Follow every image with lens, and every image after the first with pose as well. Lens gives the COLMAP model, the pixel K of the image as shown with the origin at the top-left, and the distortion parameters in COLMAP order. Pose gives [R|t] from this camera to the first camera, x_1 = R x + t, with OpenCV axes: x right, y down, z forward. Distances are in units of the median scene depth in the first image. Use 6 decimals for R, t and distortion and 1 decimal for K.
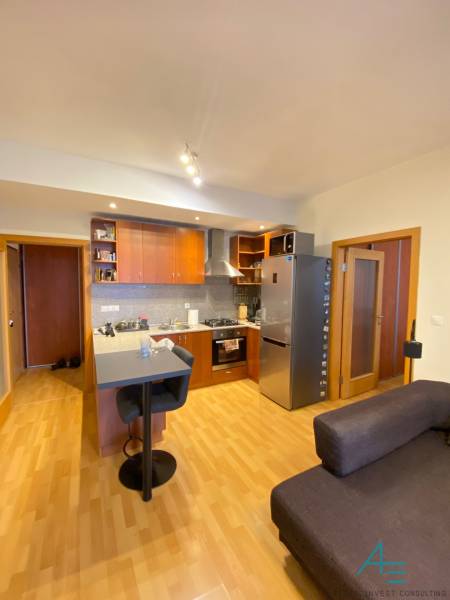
lens RADIAL K [[245.6, 0, 225.0], [0, 245.6, 300.0], [0, 0, 1]] dist [0.013430, -0.023610]
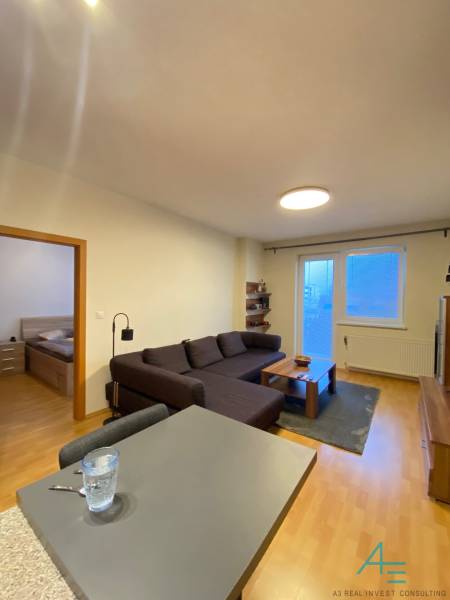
lens RADIAL K [[241.7, 0, 225.0], [0, 241.7, 300.0], [0, 0, 1]] dist [0.021647, -0.022891]
pose [[-0.418056, -0.027523, 0.908004, -0.425733], [0.039434, 0.998049, 0.048408, -0.023084], [-0.907565, 0.056043, -0.416155, 0.639211]]
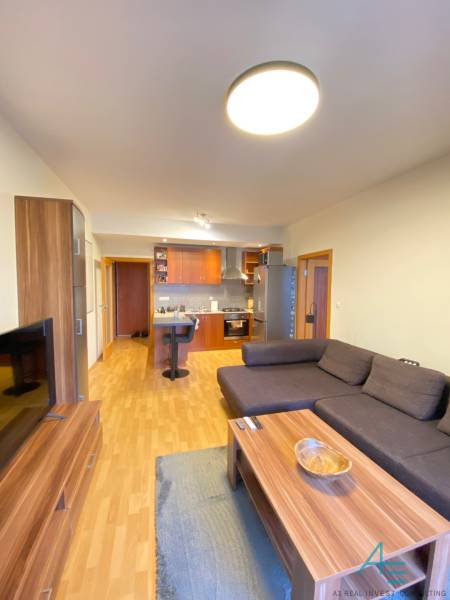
lens RADIAL K [[241.7, 0, 225.0], [0, 241.7, 300.0], [0, 0, 1]] dist [0.021647, -0.022891]
pose [[0.973554, 0.013960, -0.228028, 0.335966], [-0.015149, 0.999879, -0.003466, 0.046677], [0.227952, 0.006828, 0.973648, -0.547894]]
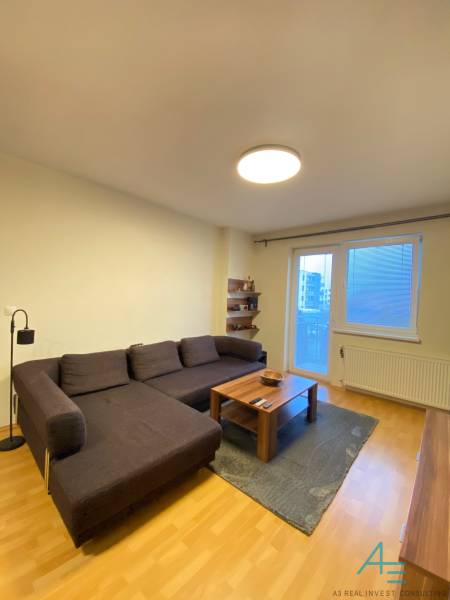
lens RADIAL K [[241.7, 0, 225.0], [0, 241.7, 300.0], [0, 0, 1]] dist [0.021647, -0.022891]
pose [[-0.328602, -0.038227, 0.943695, -0.331251], [0.015226, 0.998836, 0.045763, -0.000510], [-0.944346, 0.029406, -0.327638, 0.308634]]
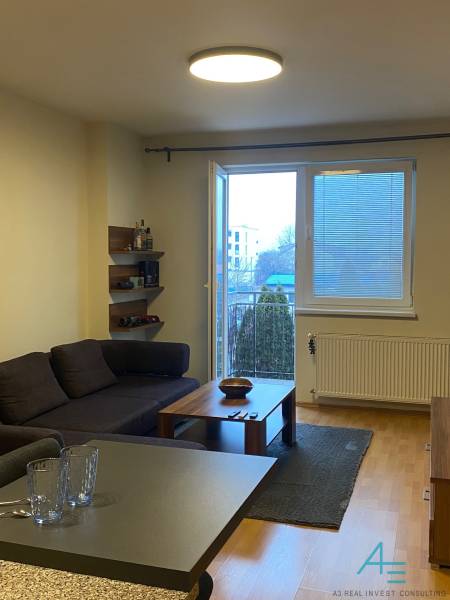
lens RADIAL K [[621.2, 0, 226.7], [0, 621.2, 297.9], [0, 0, 1]] dist [0.086930, -0.282018]
pose [[-0.682732, -0.057715, 0.728386, -0.588365], [0.036834, 0.992889, 0.113198, -0.045890], [-0.729739, 0.104113, -0.675752, 0.829443]]
